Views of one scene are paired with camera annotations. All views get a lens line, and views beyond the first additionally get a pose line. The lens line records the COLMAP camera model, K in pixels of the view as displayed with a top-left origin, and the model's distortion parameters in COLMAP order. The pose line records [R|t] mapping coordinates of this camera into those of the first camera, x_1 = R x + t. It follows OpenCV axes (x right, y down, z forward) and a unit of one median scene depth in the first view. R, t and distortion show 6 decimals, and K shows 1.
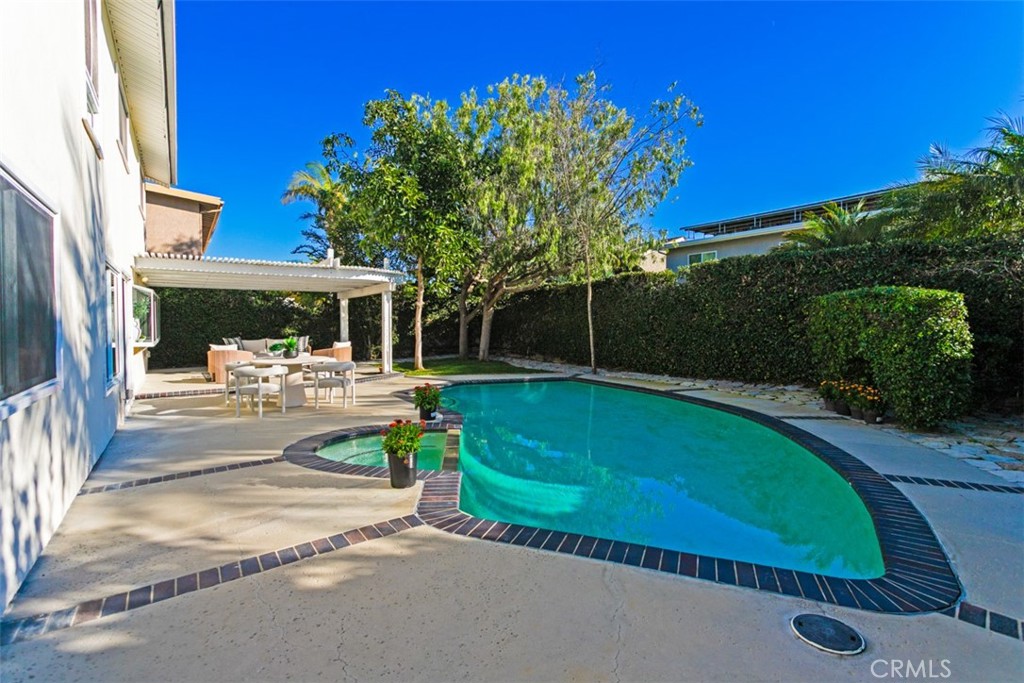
lens RADIAL K [[520.9, 0, 512.0], [0, 520.9, 341.5], [0, 0, 1]] dist [0.001971, -0.000106]
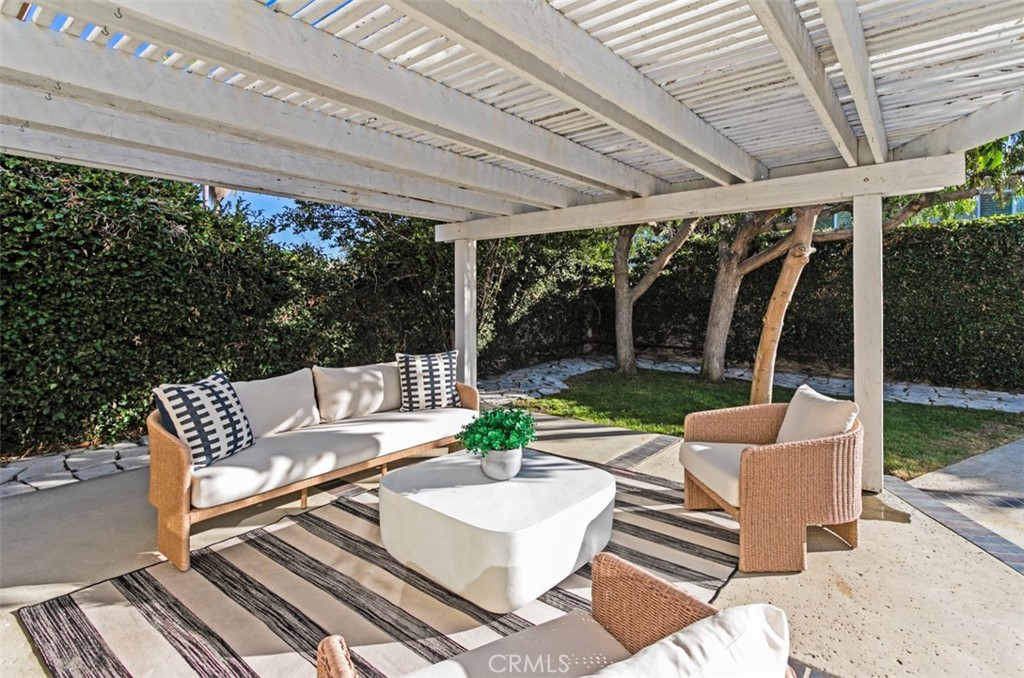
lens RADIAL K [[509.2, 0, 533.8], [0, 509.2, 299.2], [0, 0, 1]] dist [0.000985, 0.000552]
pose [[0.943396, 0.000118, 0.331669, -0.485687], [0.011578, 0.999379, -0.033287, -0.031844], [-0.331467, 0.035243, 0.942808, 0.774080]]
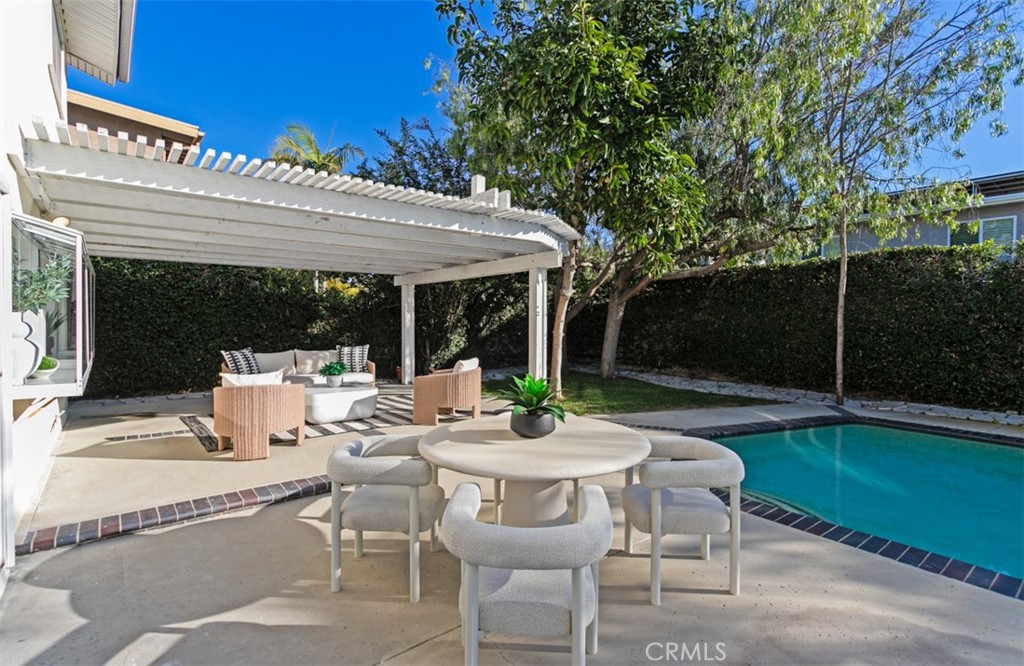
lens RADIAL K [[508.7, 0, 538.5], [0, 508.7, 330.9], [0, 0, 1]] dist [0.000325, 0.000658]
pose [[0.991274, 0.001181, 0.131813, -0.297827], [0.000766, 0.999891, -0.014719, -0.019261], [-0.131816, 0.014691, 0.991165, 0.430933]]
